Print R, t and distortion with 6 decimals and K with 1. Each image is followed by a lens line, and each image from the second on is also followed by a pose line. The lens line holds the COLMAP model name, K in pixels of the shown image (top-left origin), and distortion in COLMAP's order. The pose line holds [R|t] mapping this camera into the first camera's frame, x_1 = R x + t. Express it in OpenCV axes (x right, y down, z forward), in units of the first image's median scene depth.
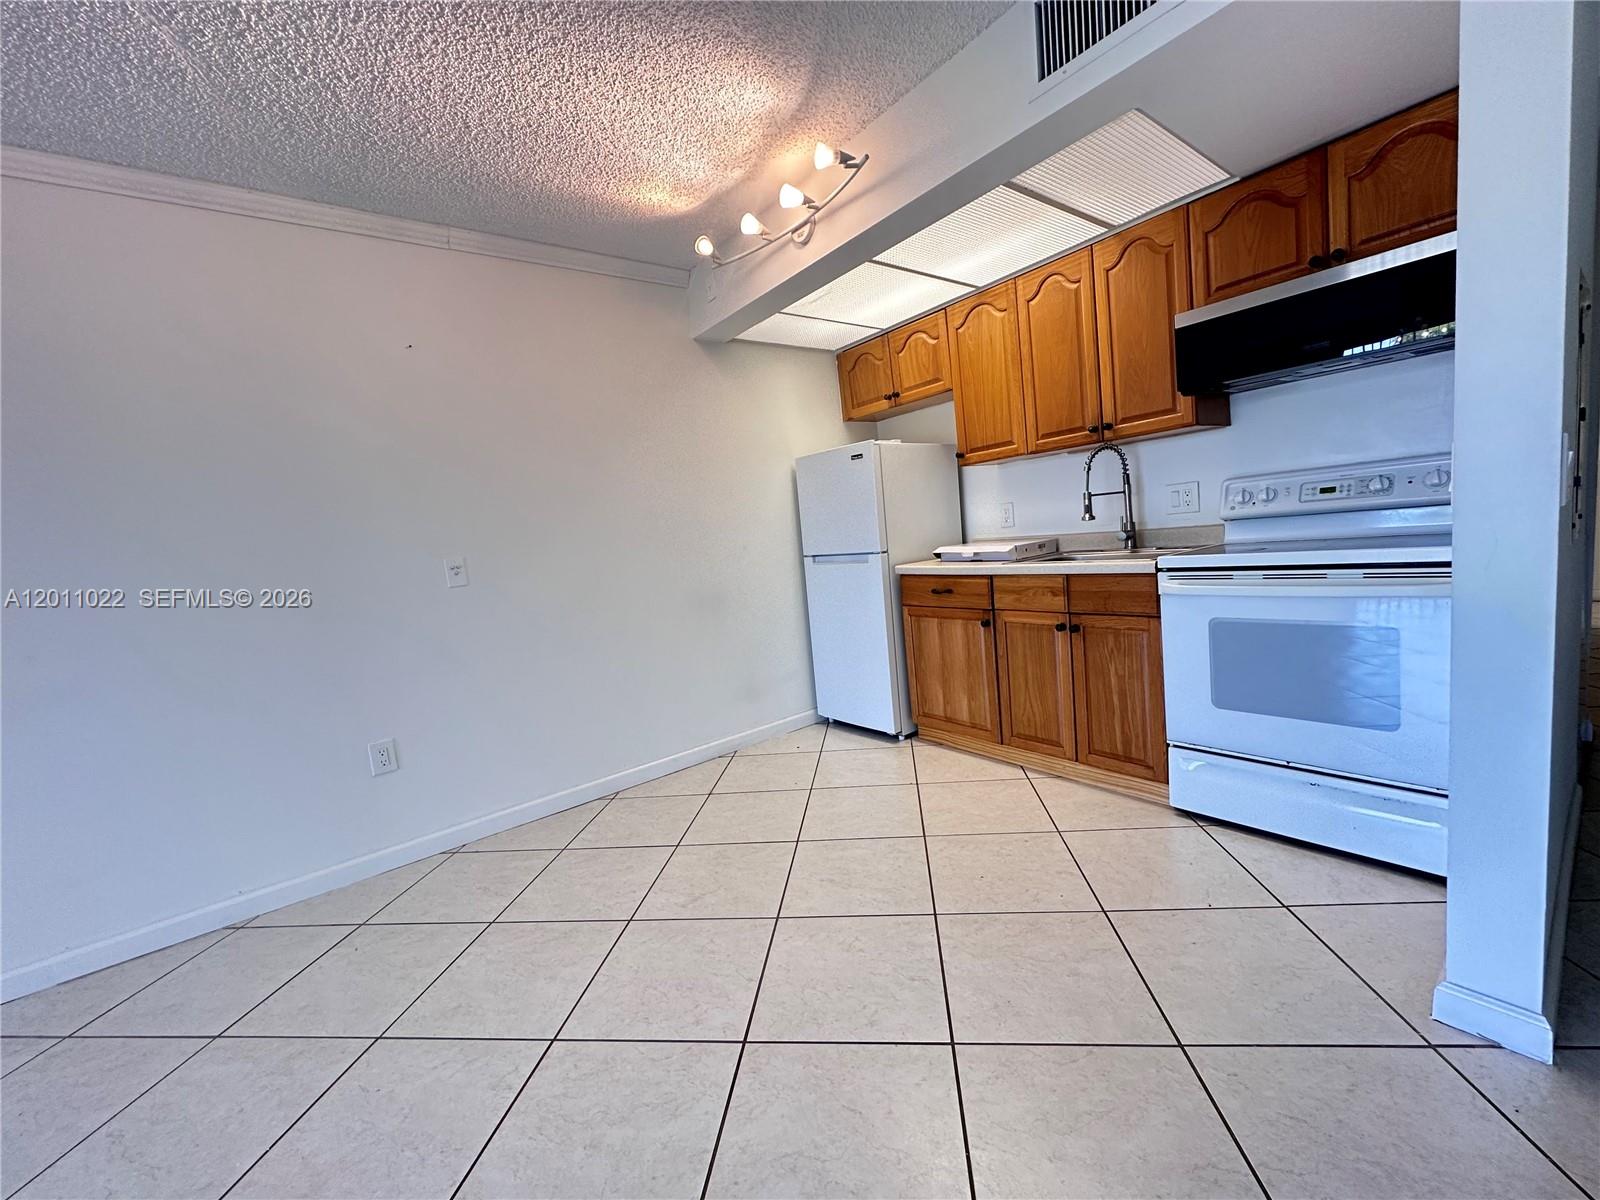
lens RADIAL K [[637.5, 0, 800.8], [0, 637.5, 600.8], [0, 0, 1]] dist [-0.001216, -0.000025]
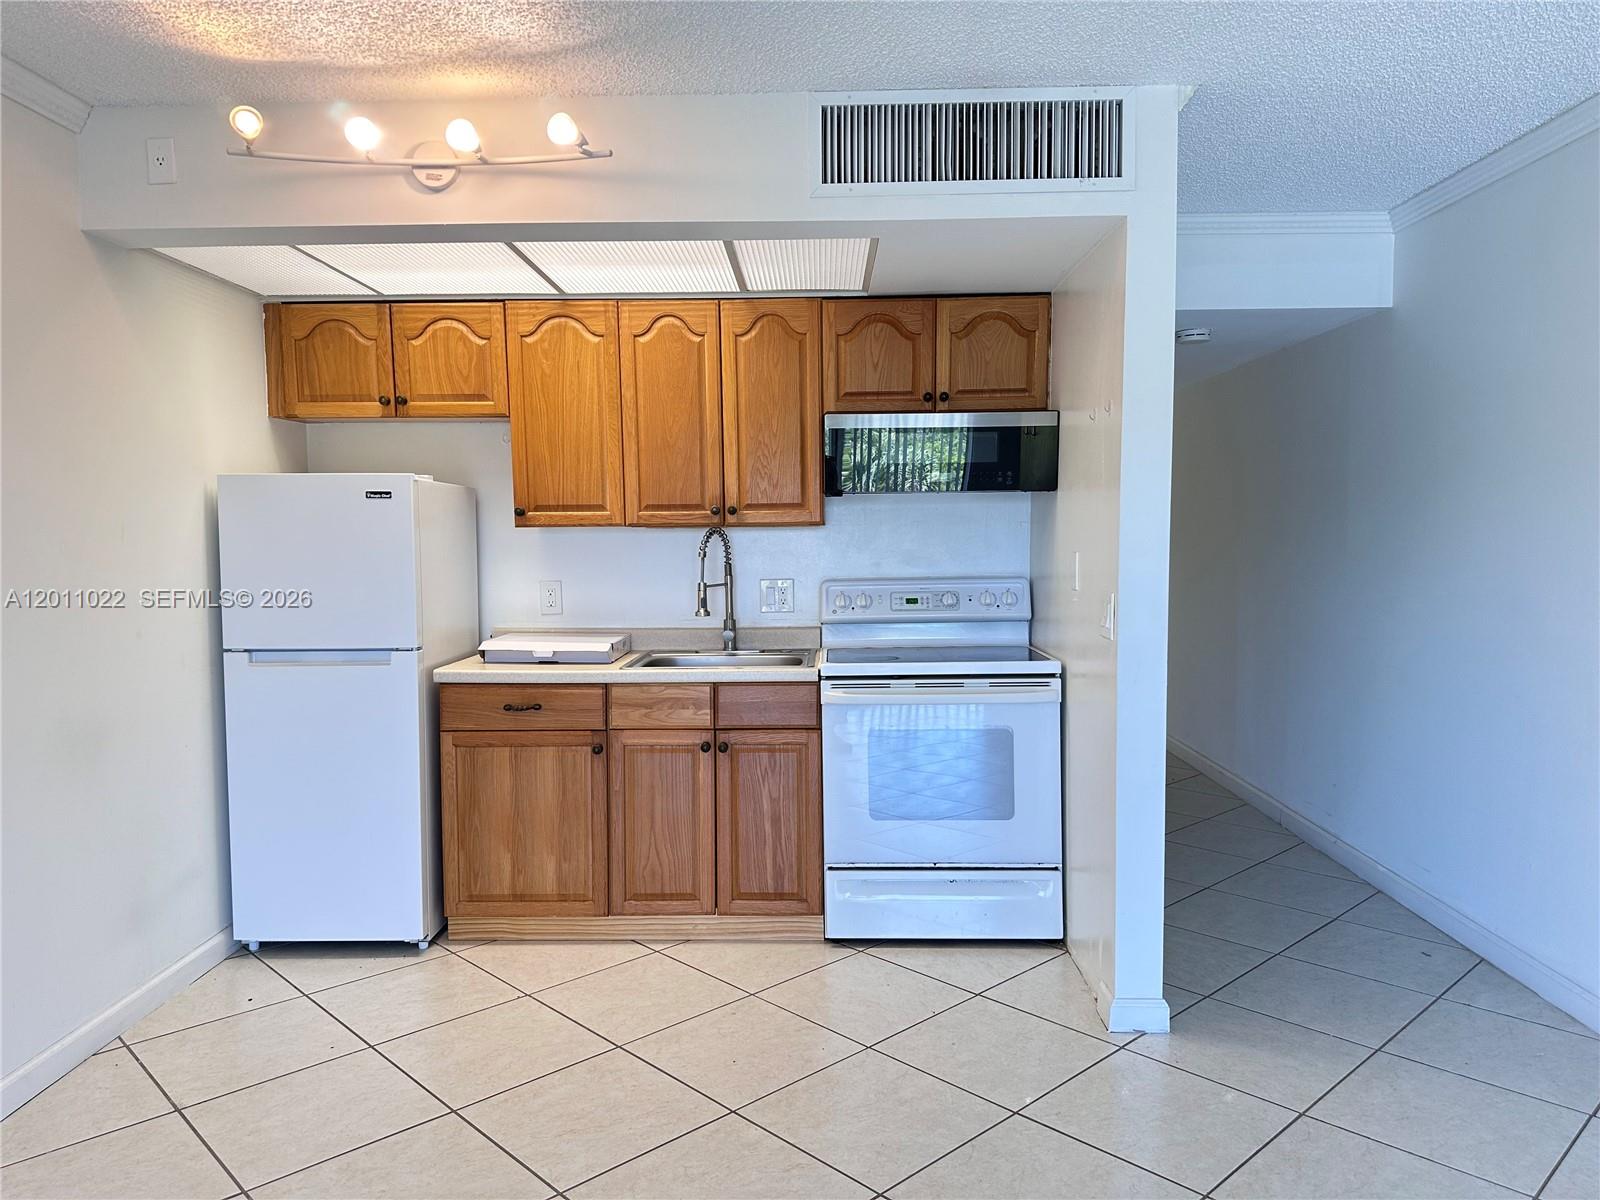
lens RADIAL K [[1131.4, 0, 800.6], [0, 1131.4, 610.4], [0, 0, 1]] dist [0.132290, -0.179503]
pose [[0.627466, 0.040902, 0.777569, -0.610708], [0.030406, 0.996571, -0.076958, -0.016537], [-0.778050, 0.071931, 0.624070, -0.017744]]
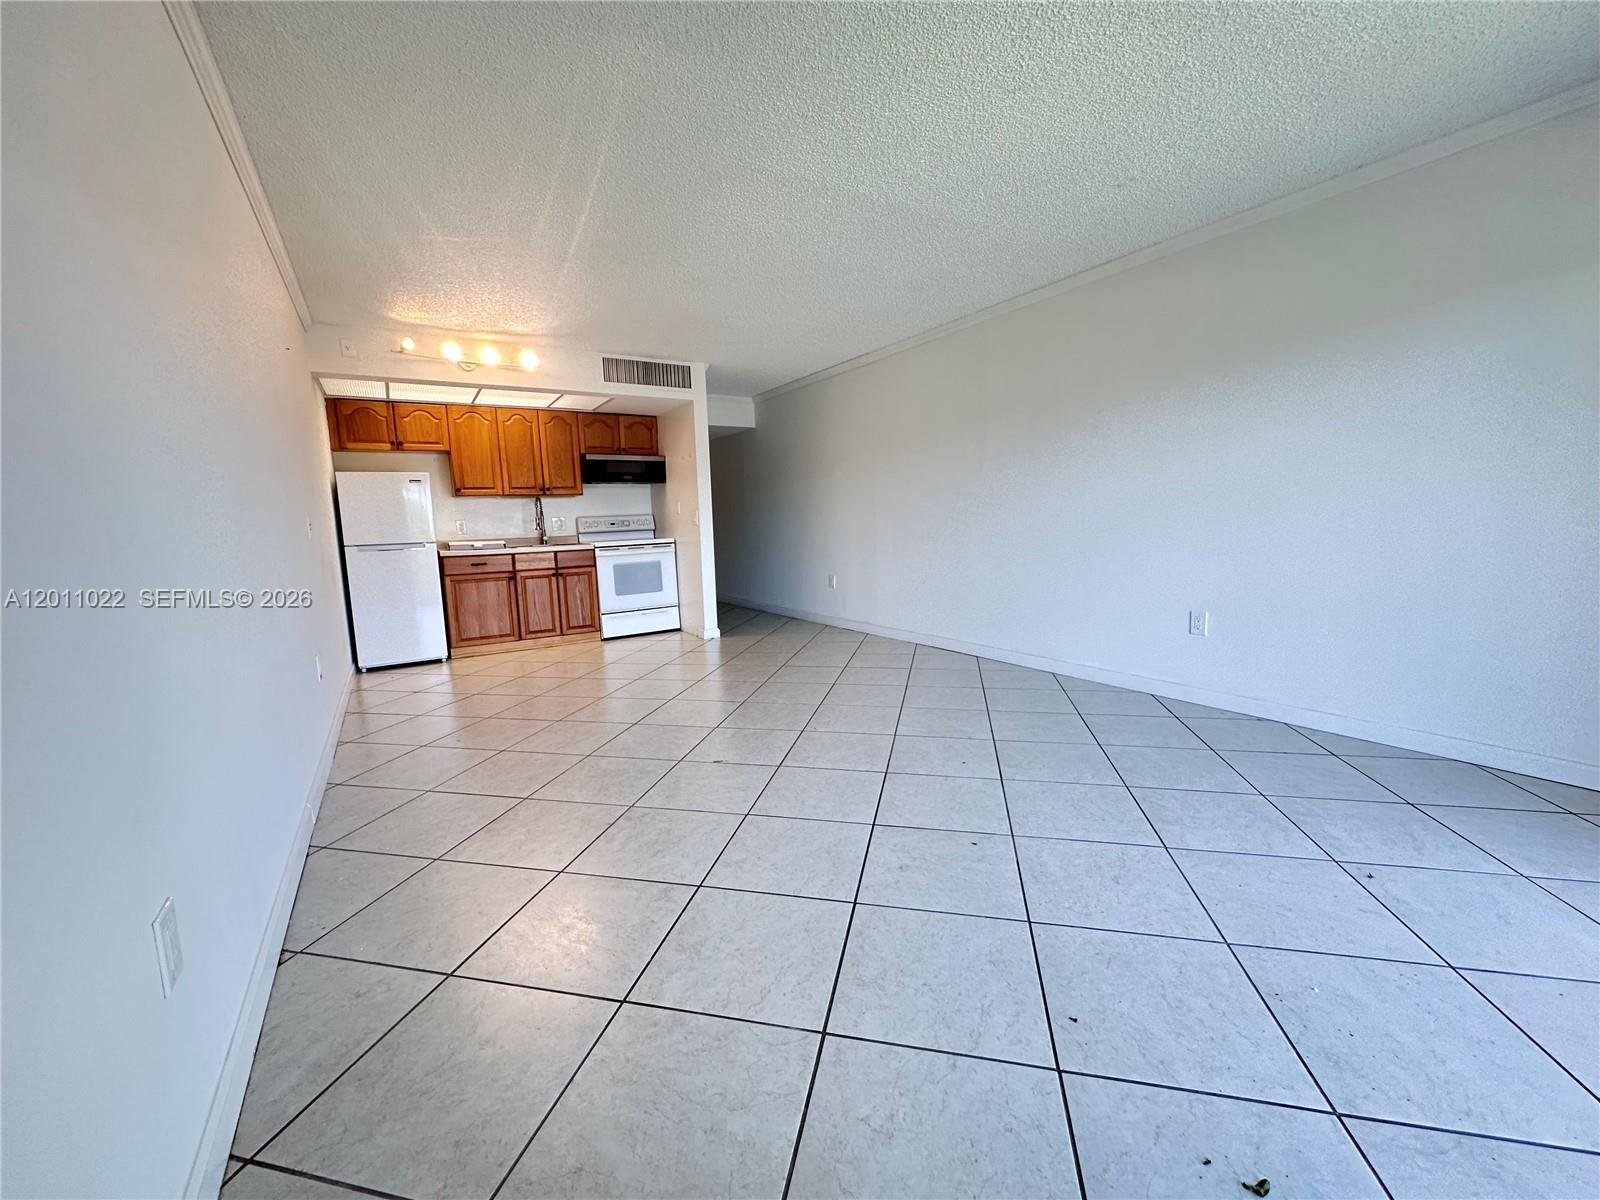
lens RADIAL K [[637.5, 0, 800.8], [0, 637.5, 600.8], [0, 0, 1]] dist [-0.001216, -0.000025]
pose [[0.100135, -0.028386, 0.994569, -1.621987], [0.134149, 0.990851, 0.014773, 0.200031], [-0.985889, 0.131941, 0.103027, -0.074375]]
